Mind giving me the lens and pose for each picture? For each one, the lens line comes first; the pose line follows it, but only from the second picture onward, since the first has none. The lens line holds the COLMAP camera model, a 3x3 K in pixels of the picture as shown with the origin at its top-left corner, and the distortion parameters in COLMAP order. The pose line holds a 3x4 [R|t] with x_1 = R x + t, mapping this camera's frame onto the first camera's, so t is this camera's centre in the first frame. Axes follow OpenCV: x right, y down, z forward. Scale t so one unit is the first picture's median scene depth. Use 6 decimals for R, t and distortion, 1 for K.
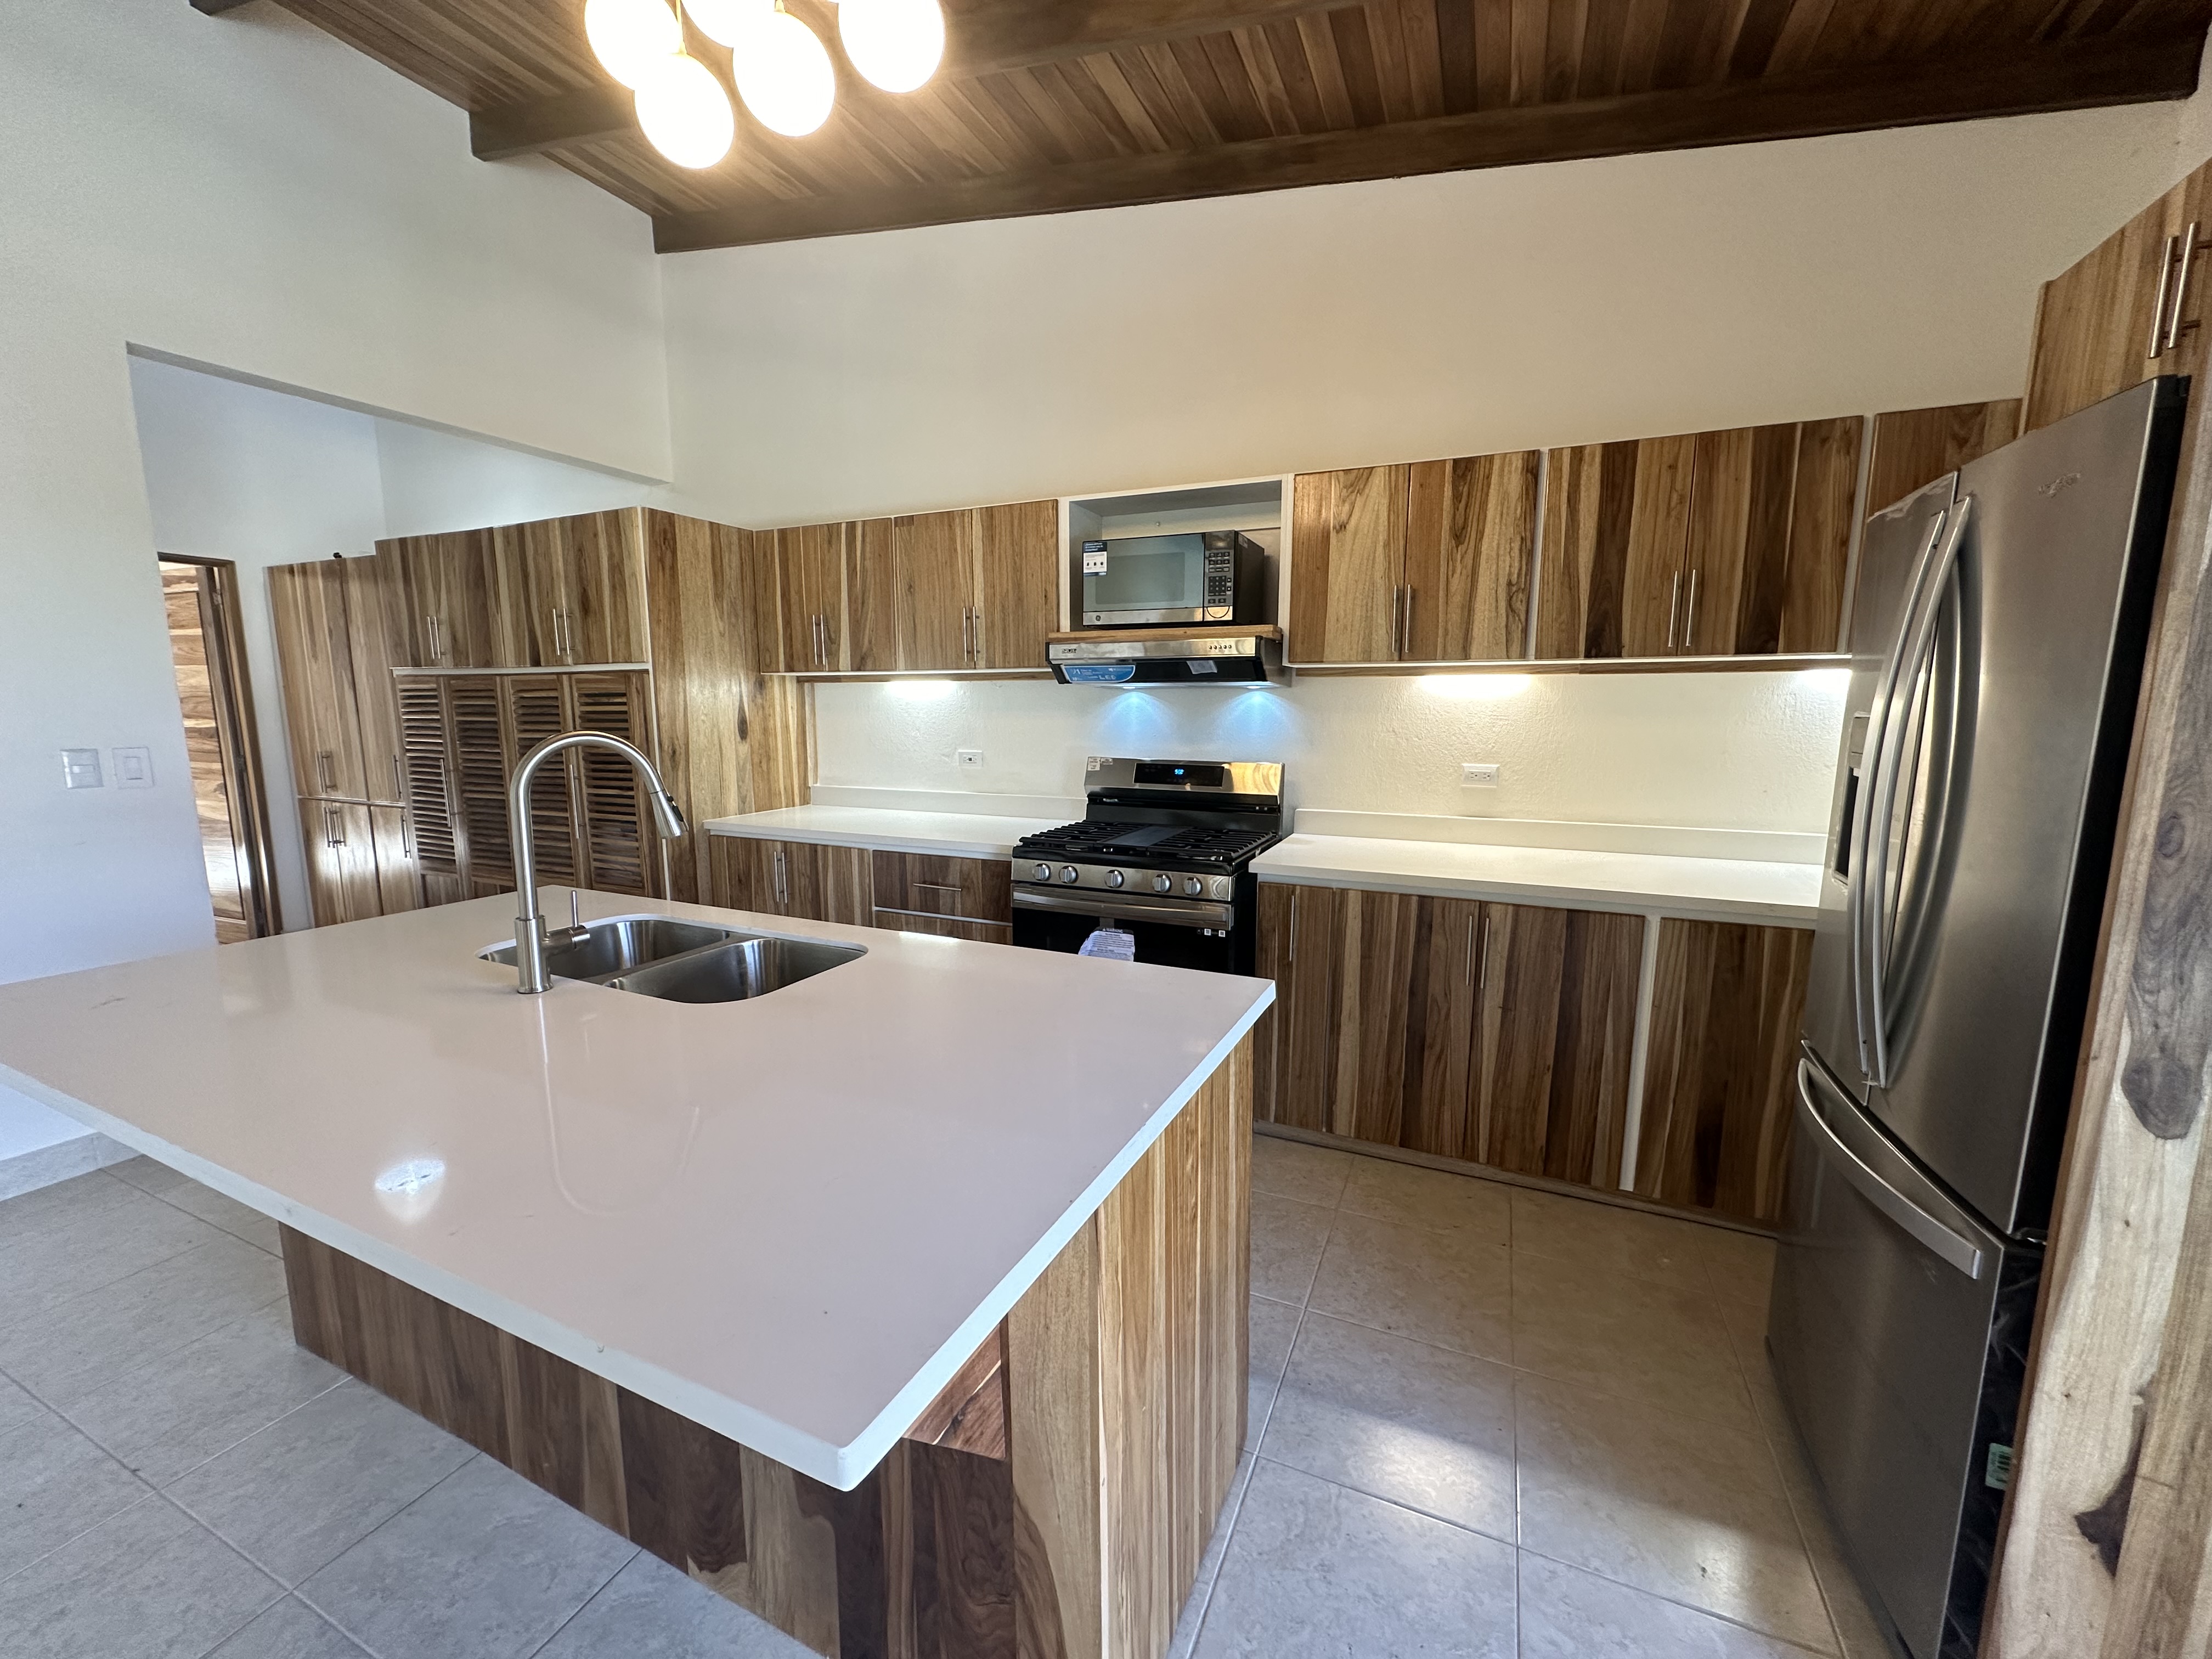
lens RADIAL K [[881.5, 0, 1106.7], [0, 881.5, 833.0], [0, 0, 1]] dist [-0.002204, 0.000047]
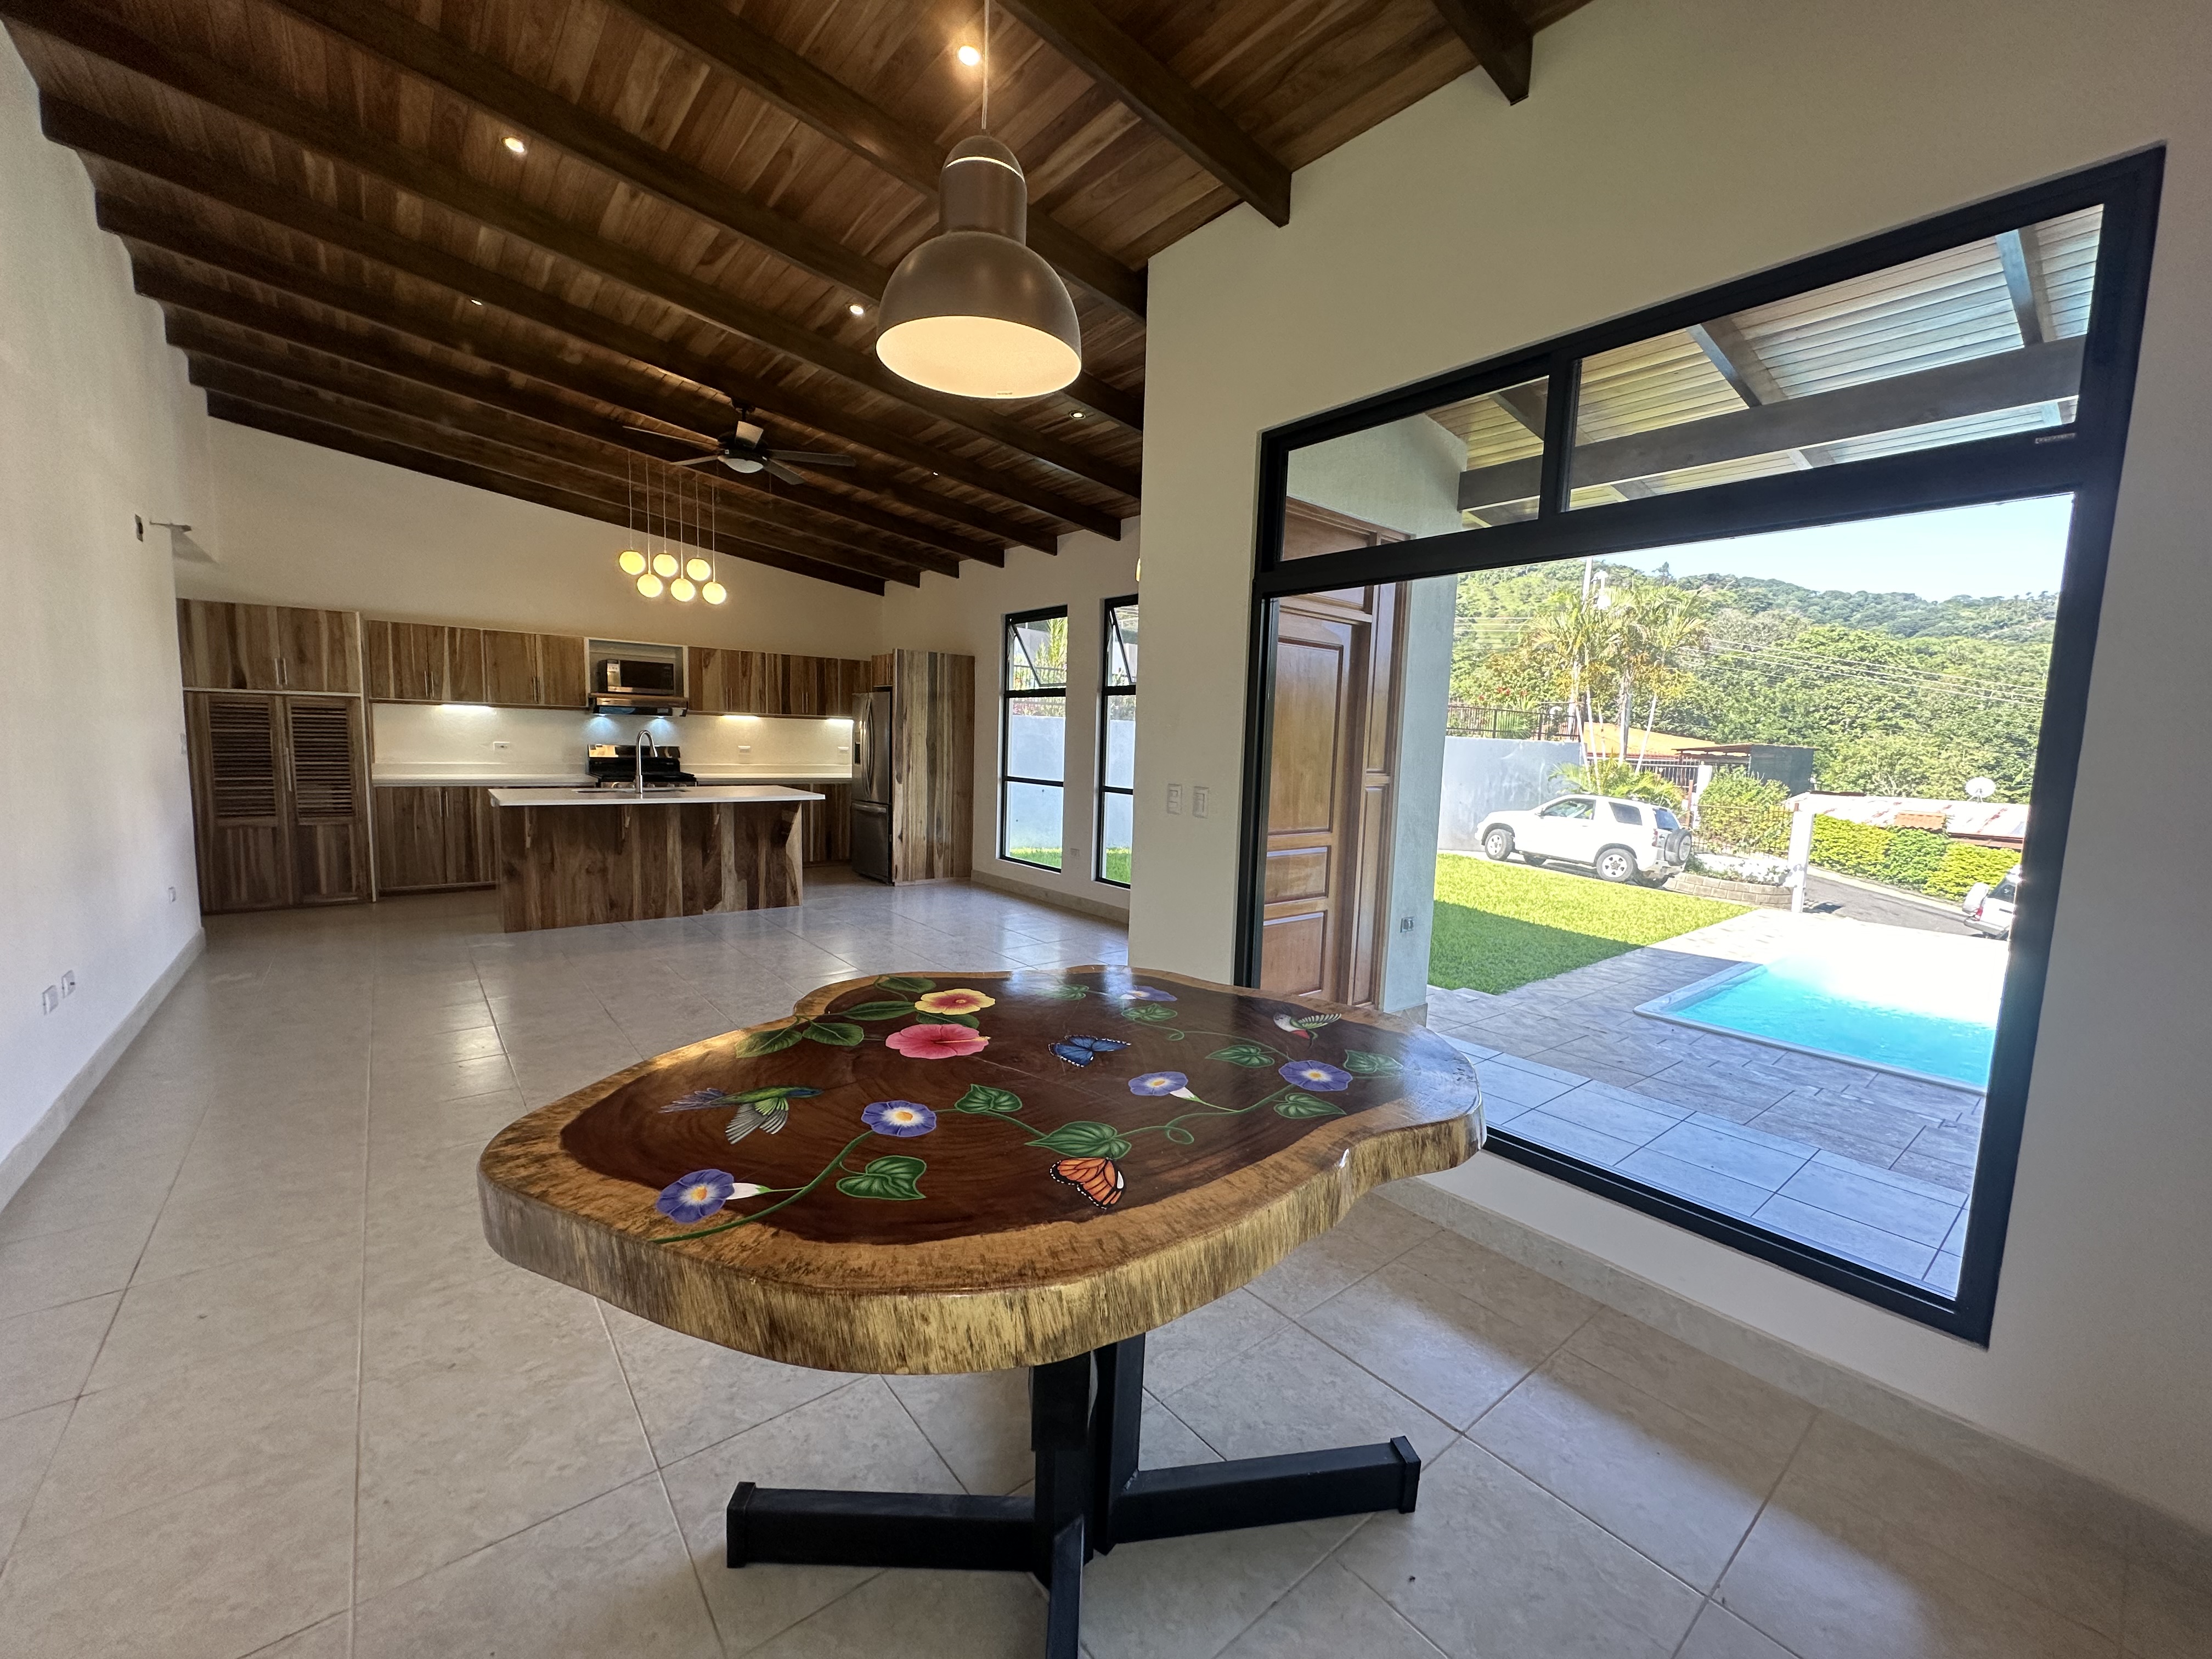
lens RADIAL K [[881.5, 0, 1103.1], [0, 881.5, 833.6], [0, 0, 1]] dist [-0.000631, 0.000152]
pose [[0.454394, -0.082766, 0.886948, -1.495353], [0.101581, 0.993994, 0.040714, 0.189985], [-0.884990, 0.071597, 0.460072, -1.253393]]
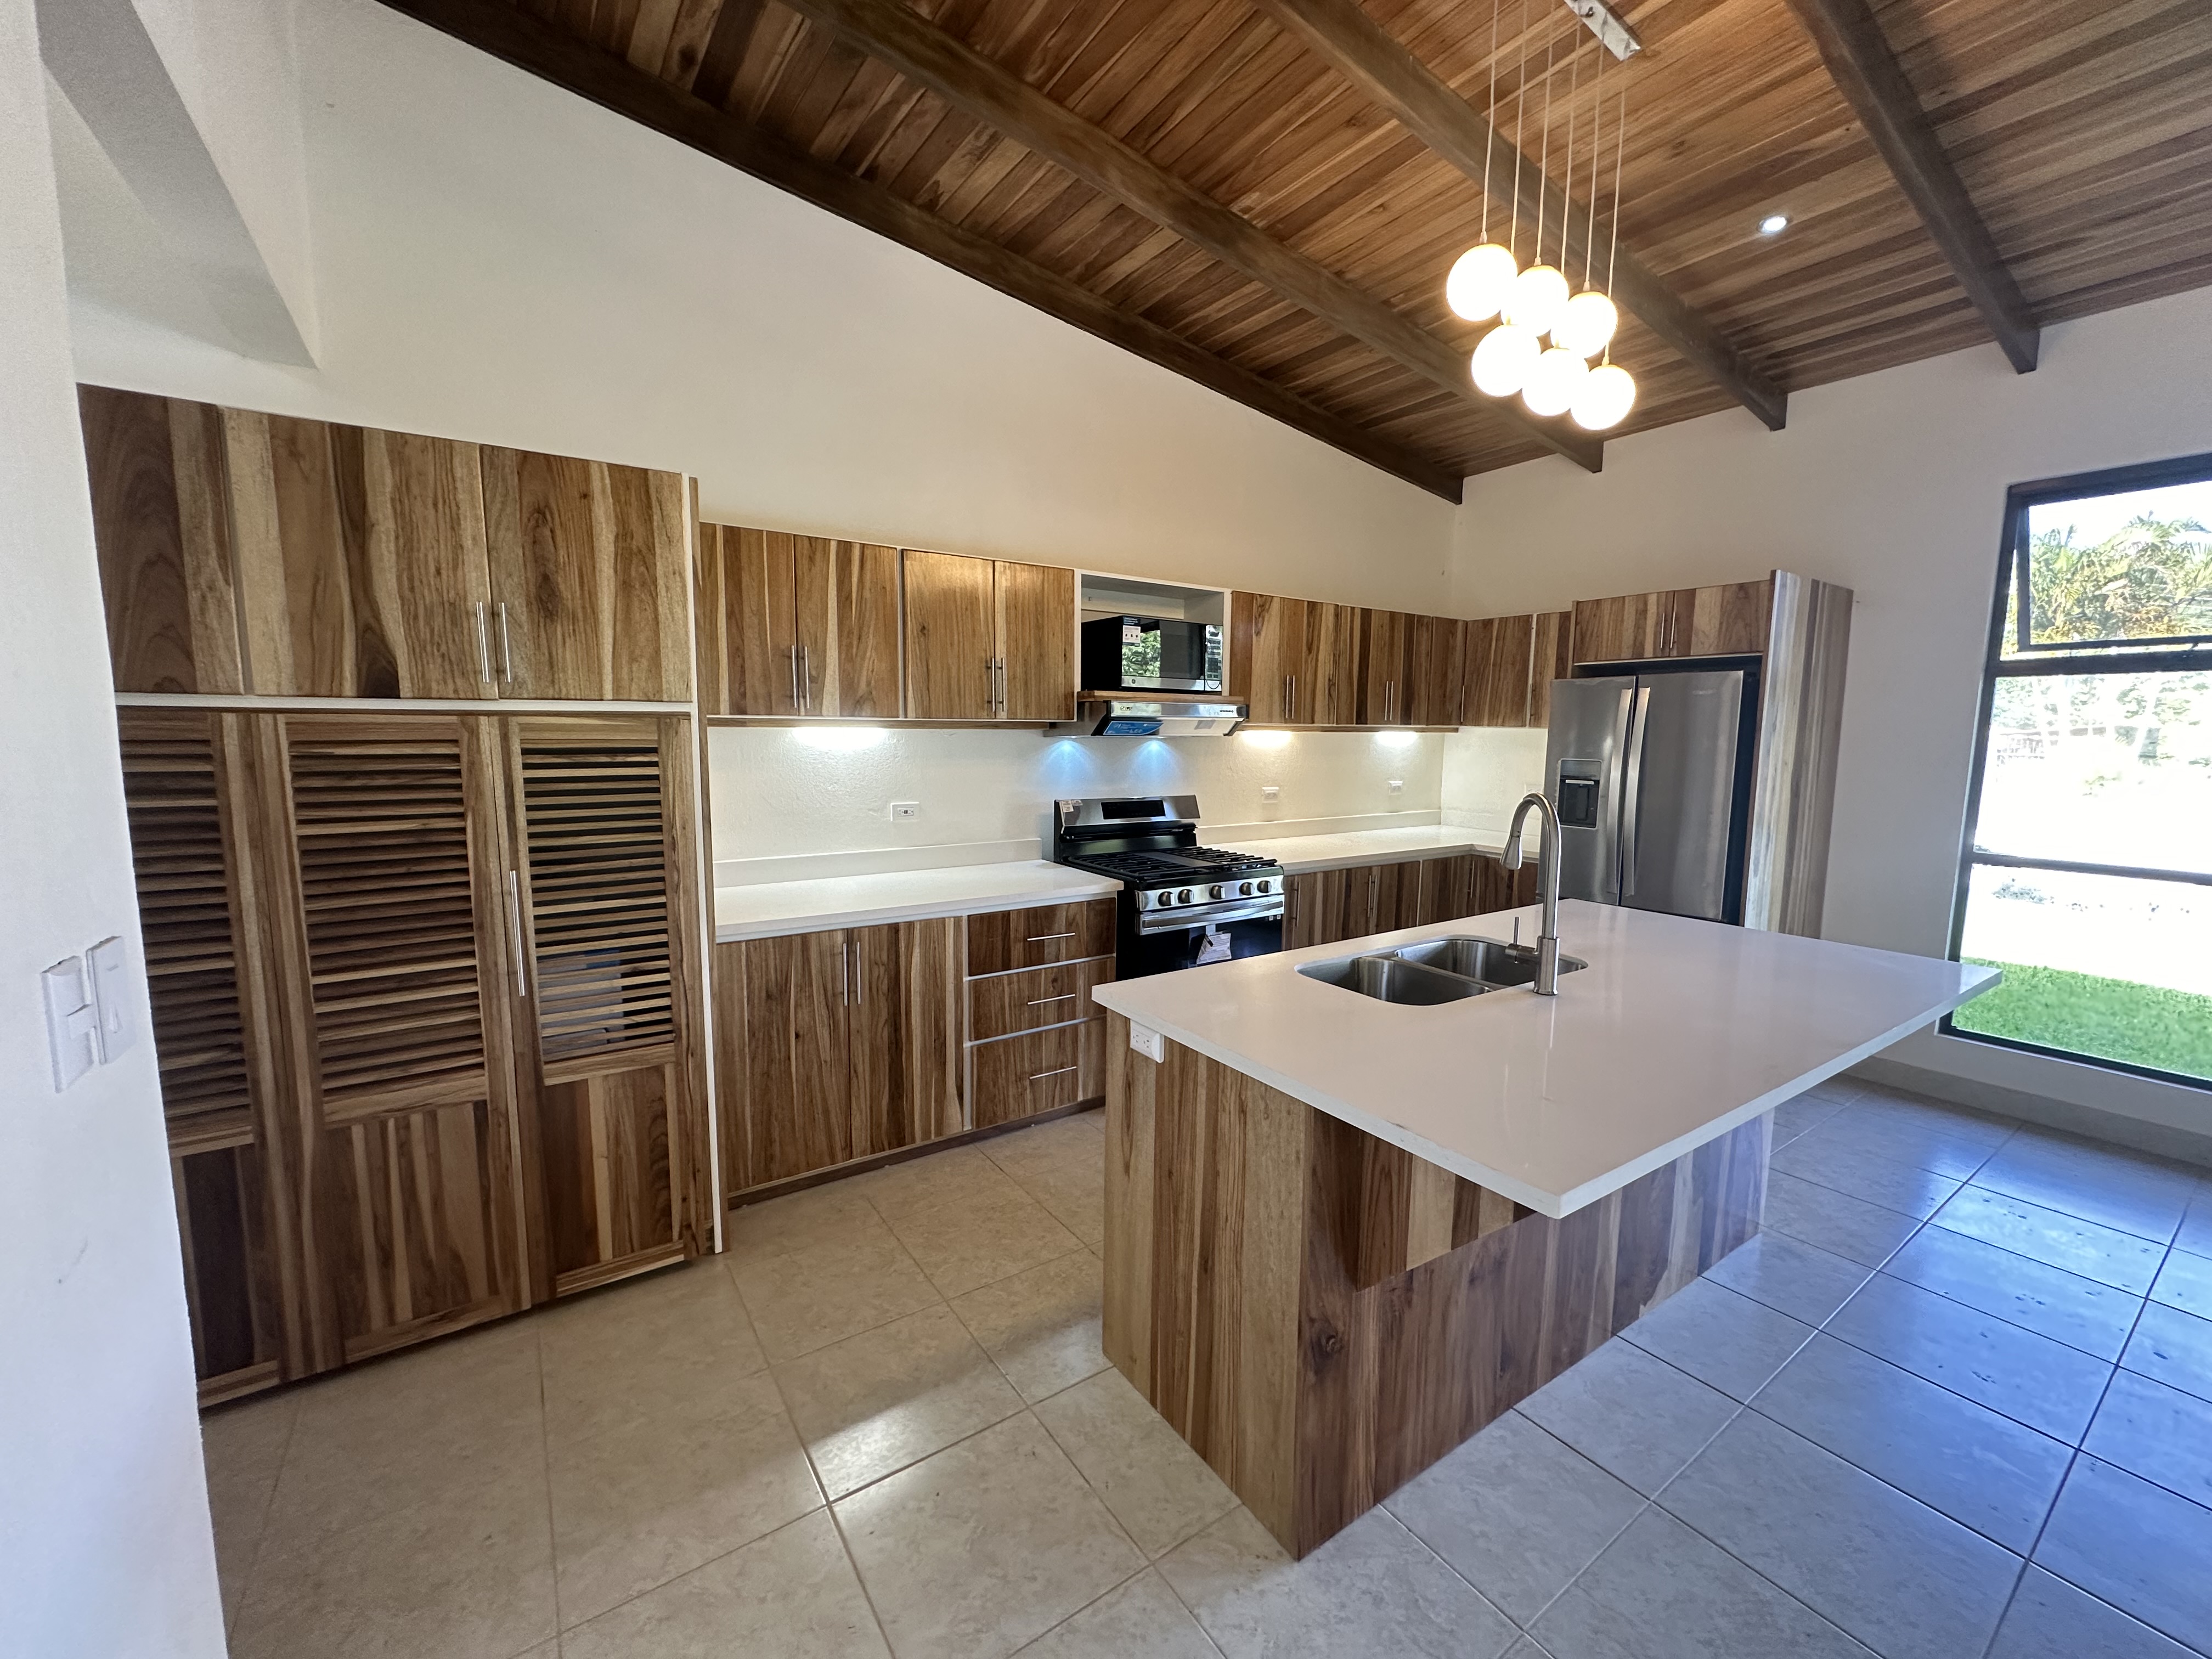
lens RADIAL K [[881.5, 0, 1106.7], [0, 881.5, 833.0], [0, 0, 1]] dist [-0.002204, 0.000047]
pose [[0.523127, -0.094711, 0.846976, -0.936226], [0.118943, 0.992193, 0.037485, -0.081271], [-0.843914, 0.081132, 0.530309, 0.378223]]
